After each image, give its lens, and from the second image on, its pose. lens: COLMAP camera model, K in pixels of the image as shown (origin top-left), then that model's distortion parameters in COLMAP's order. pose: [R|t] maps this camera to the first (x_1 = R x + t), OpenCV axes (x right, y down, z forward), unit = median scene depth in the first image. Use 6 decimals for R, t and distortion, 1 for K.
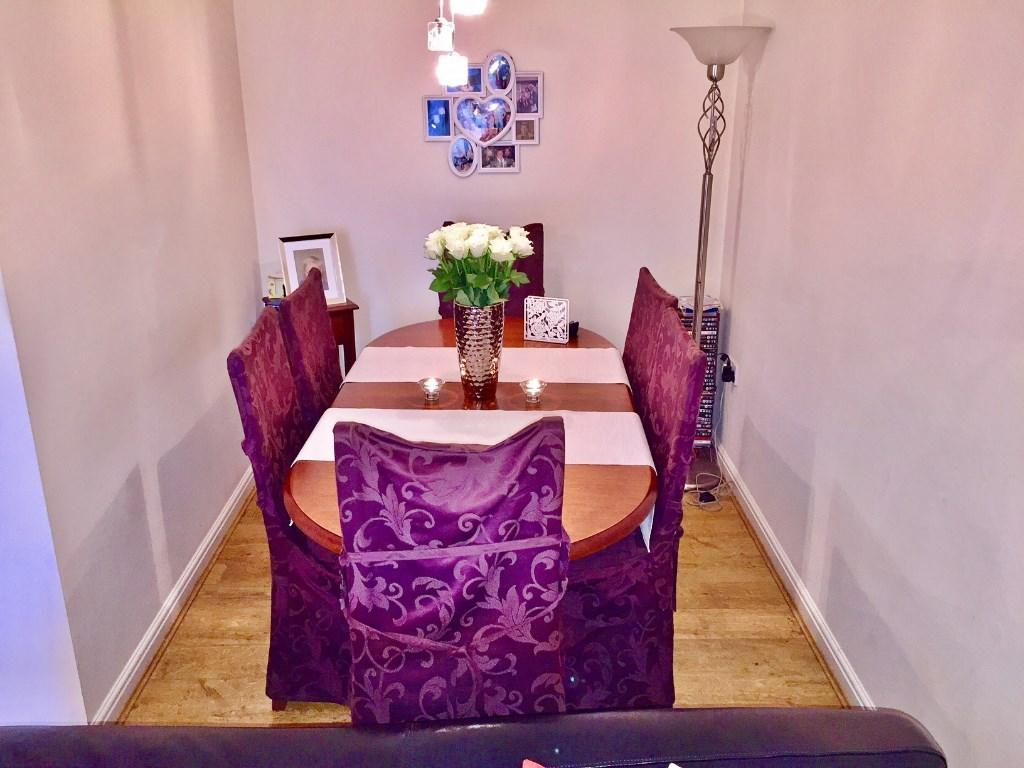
lens RADIAL K [[885.1, 0, 512.0], [0, 885.1, 384.0], [0, 0, 1]] dist [0.048977, 0.002898]
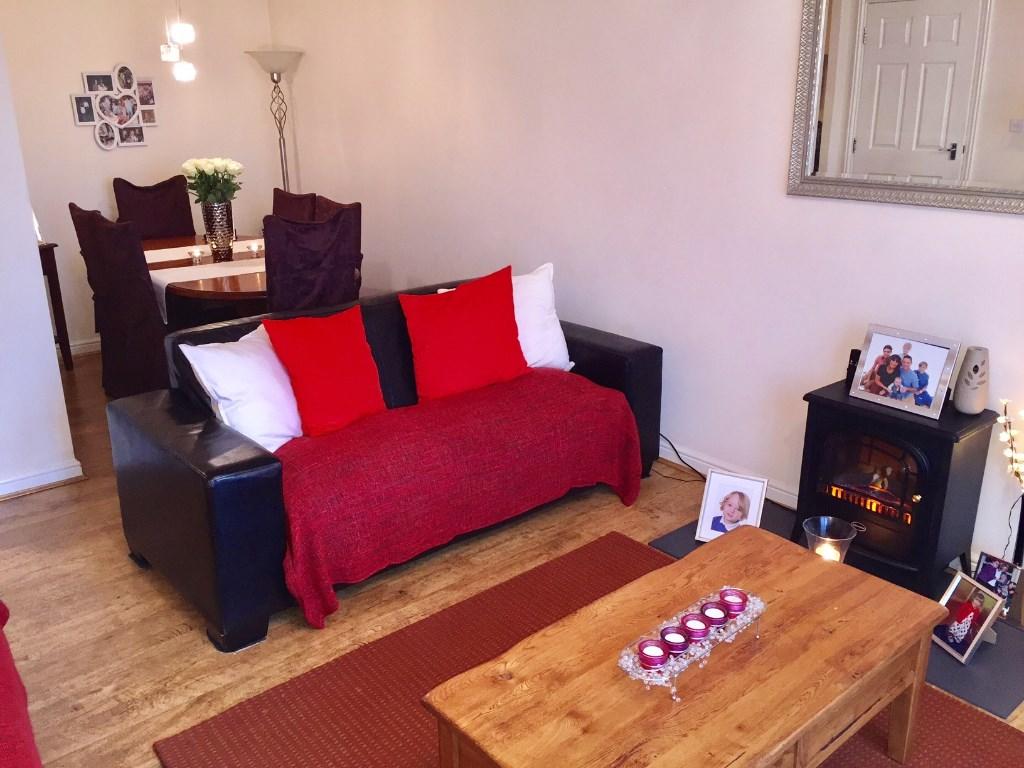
lens RADIAL K [[885.1, 0, 512.0], [0, 885.1, 384.0], [0, 0, 1]] dist [0.048977, 0.002898]
pose [[0.764140, -0.217674, 0.607213, -0.538896], [0.234756, 0.970634, 0.052528, 0.221750], [-0.600816, 0.102409, 0.792801, -0.533742]]
